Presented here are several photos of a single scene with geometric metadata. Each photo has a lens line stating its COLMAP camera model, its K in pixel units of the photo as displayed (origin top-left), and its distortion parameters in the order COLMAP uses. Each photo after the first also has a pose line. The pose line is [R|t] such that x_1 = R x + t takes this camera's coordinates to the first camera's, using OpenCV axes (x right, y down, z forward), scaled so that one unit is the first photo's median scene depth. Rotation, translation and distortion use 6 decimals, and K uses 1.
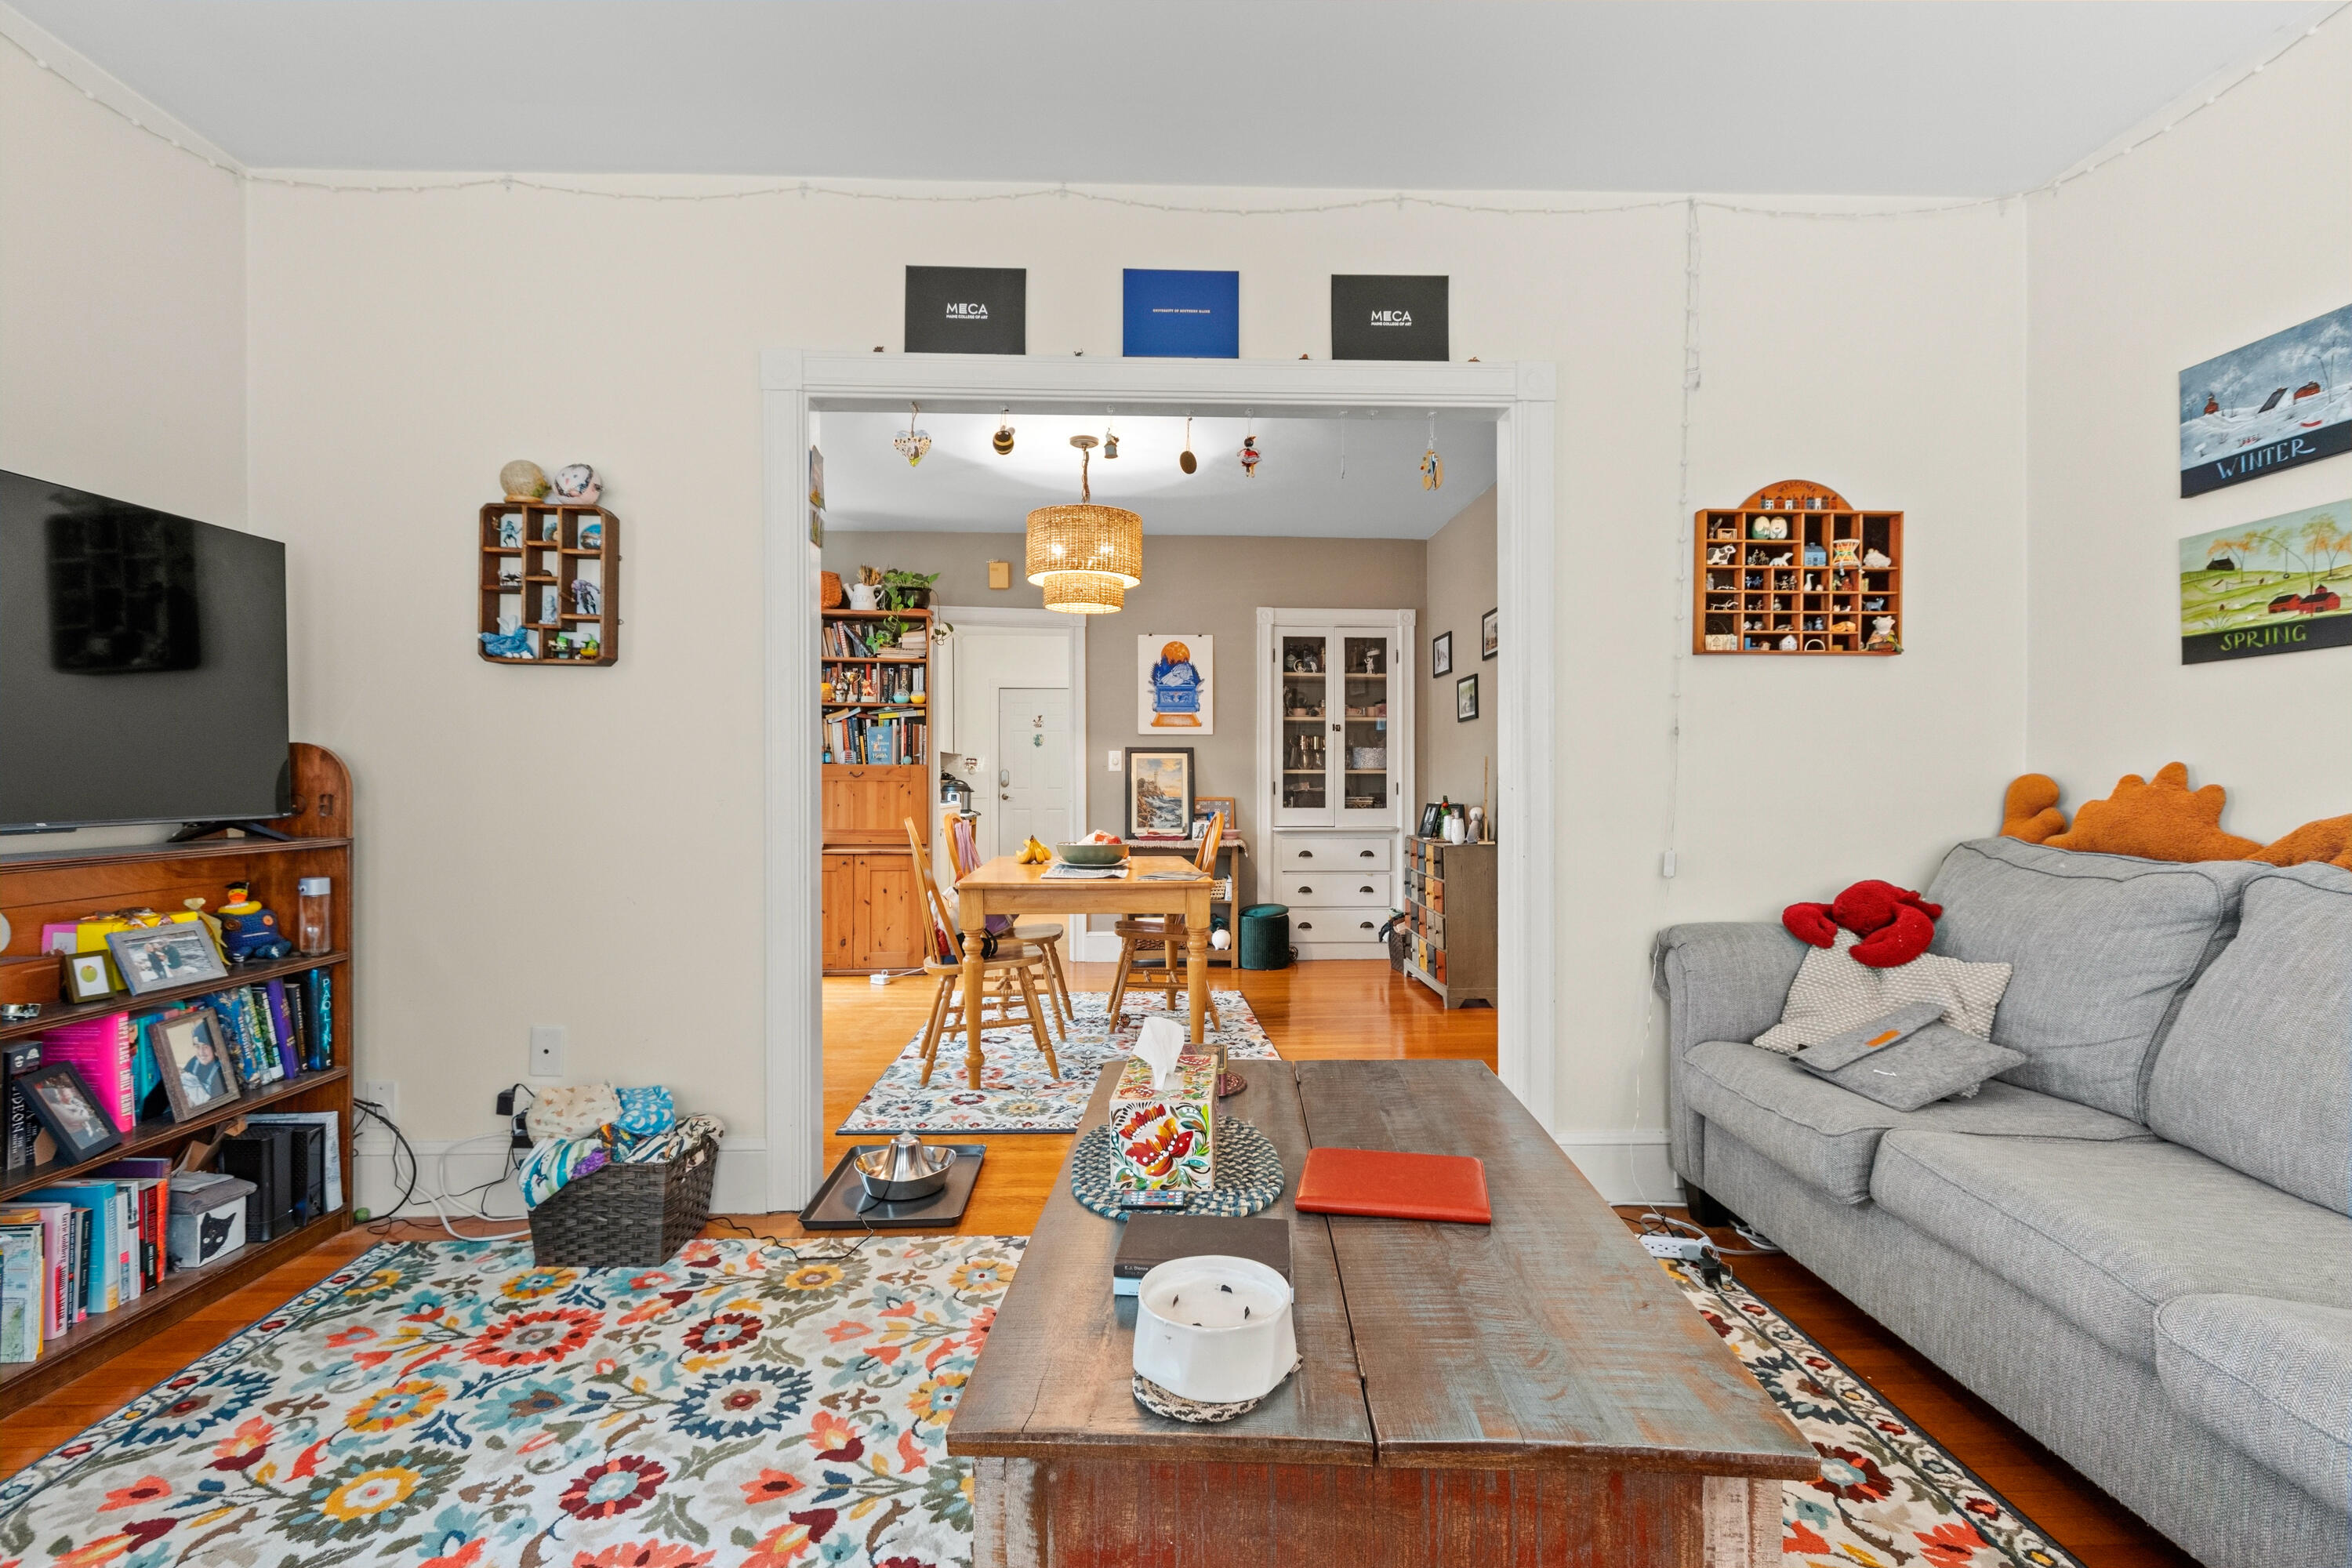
lens RADIAL K [[1129.6, 0, 1176.1], [0, 1129.6, 782.6], [0, 0, 1]] dist [0.011362, -0.000575]
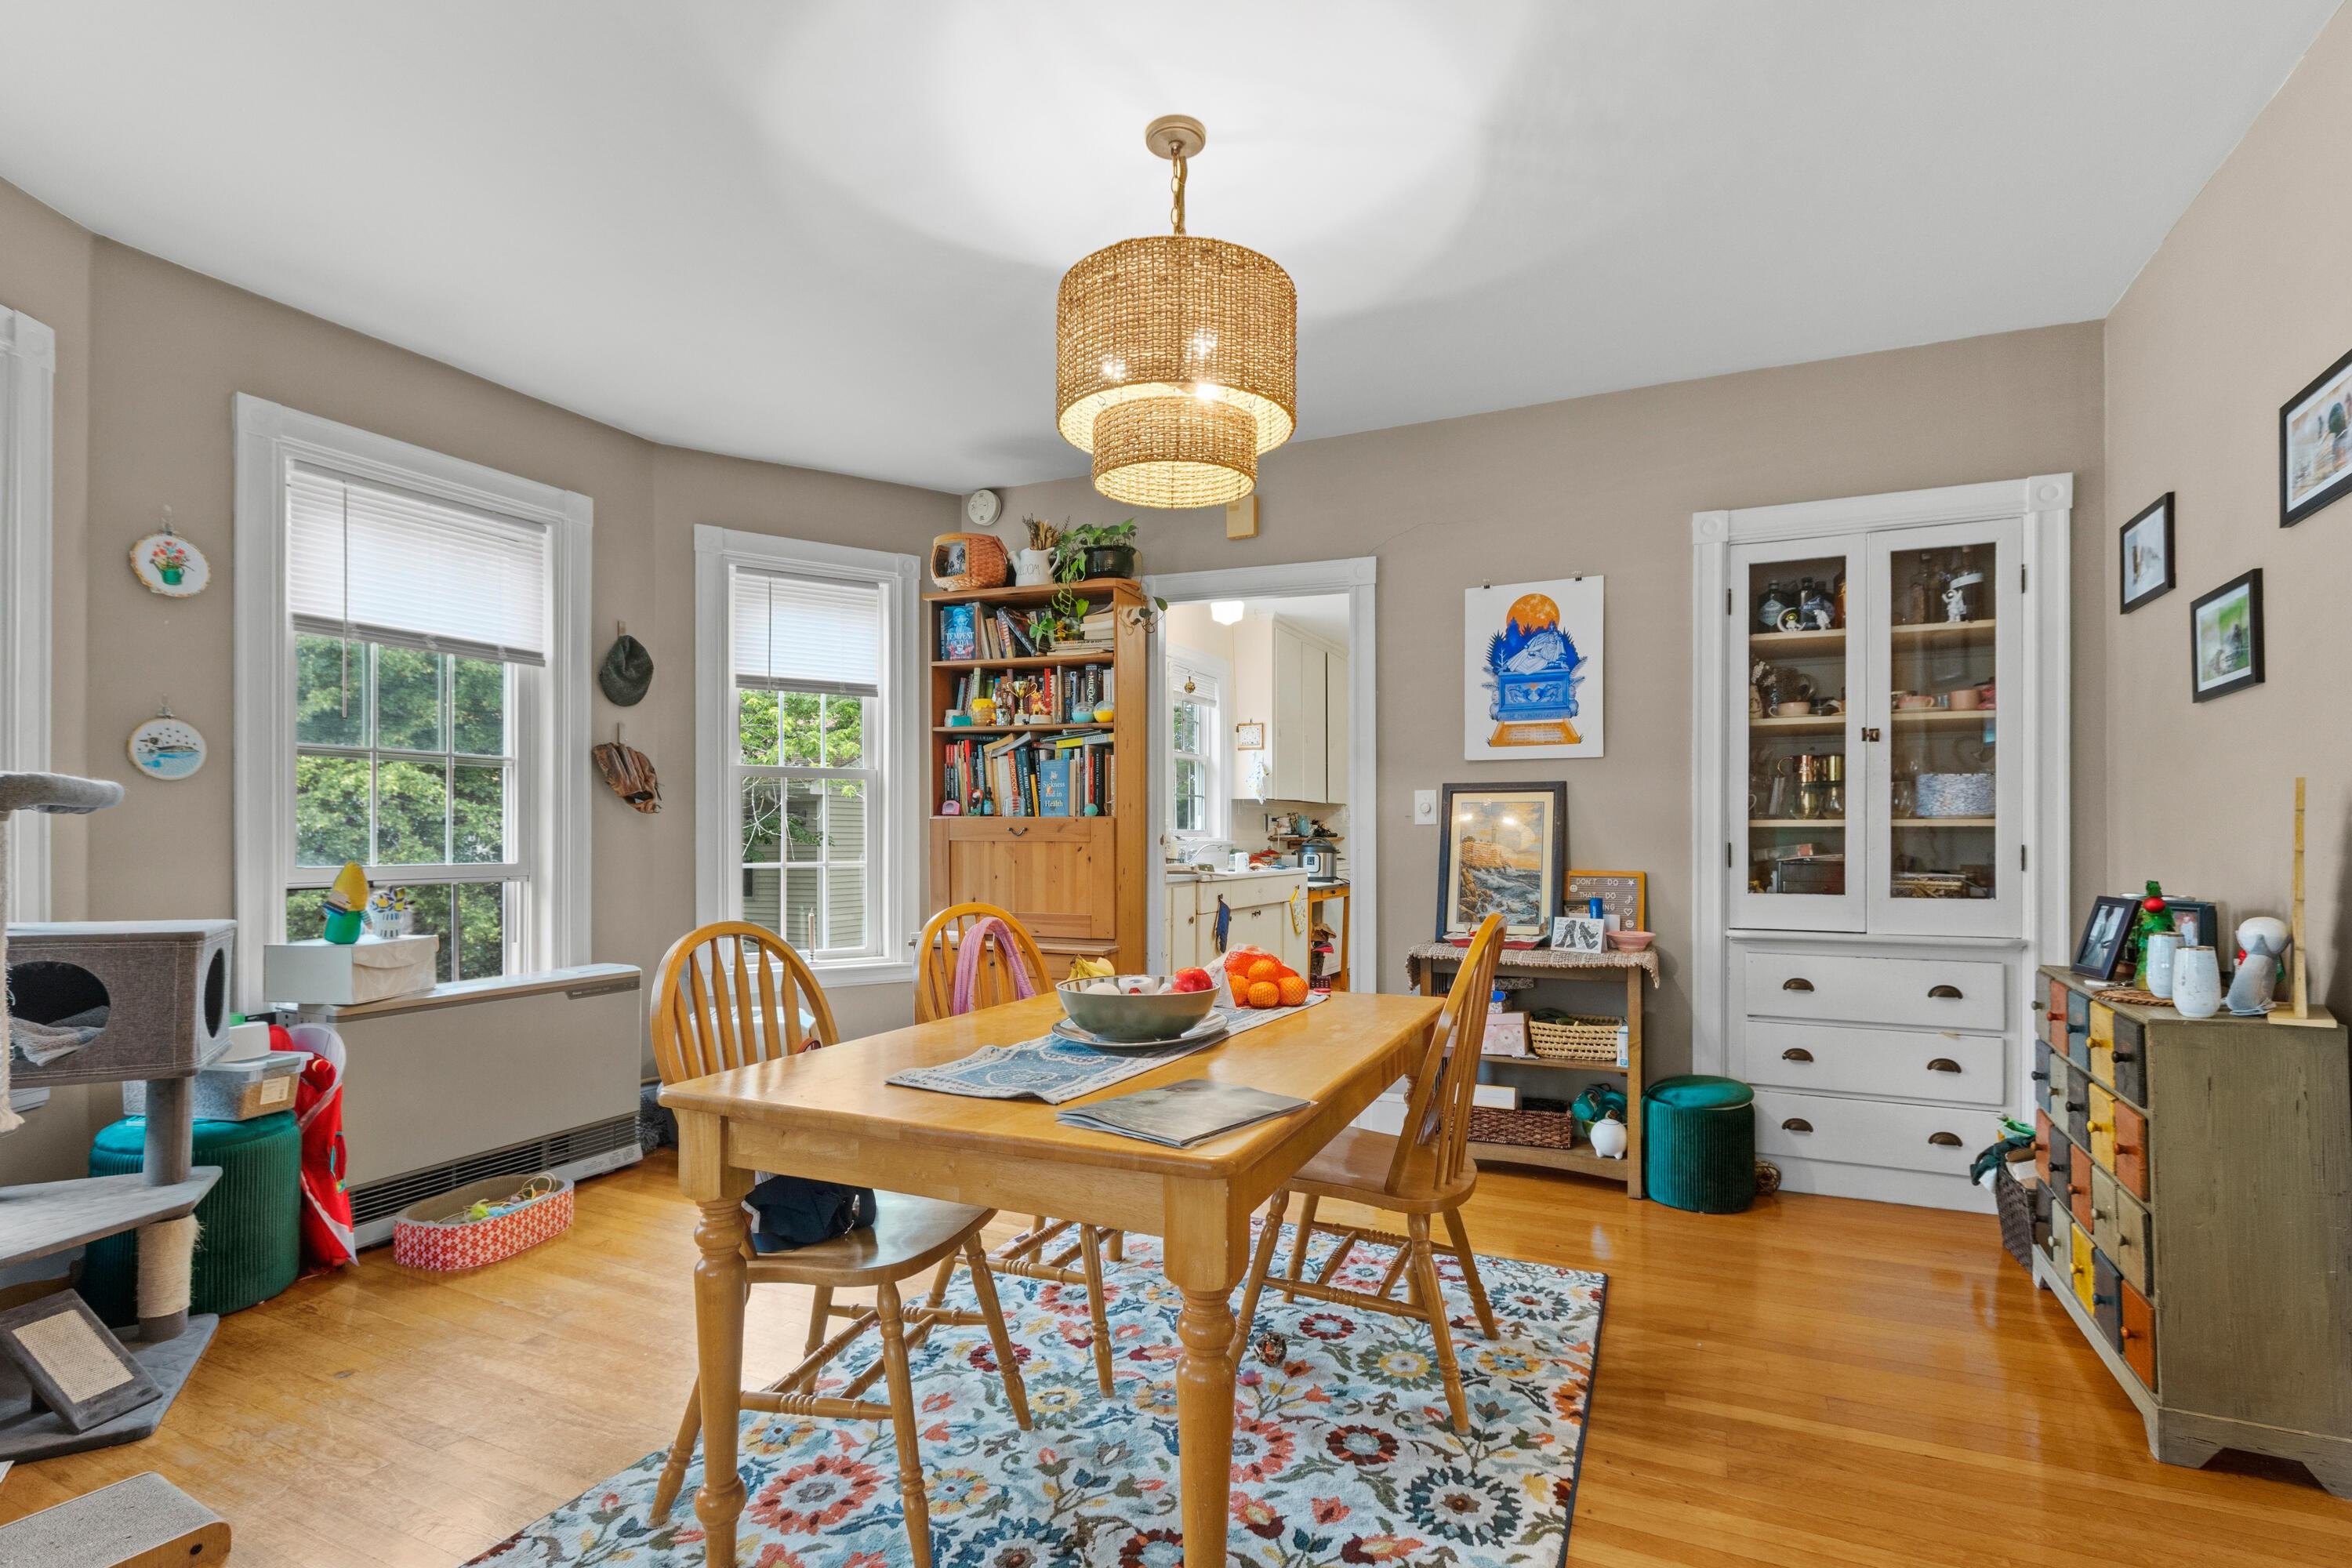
lens RADIAL K [[1129.6, 0, 1165.8], [0, 1129.6, 838.8], [0, 0, 1]] dist [0.011362, -0.000575]
pose [[0.884608, 0.000588, -0.466334, 0.101117], [0.000968, 0.999995, 0.003098, -0.004682], [0.466334, -0.003192, 0.884603, 0.415461]]
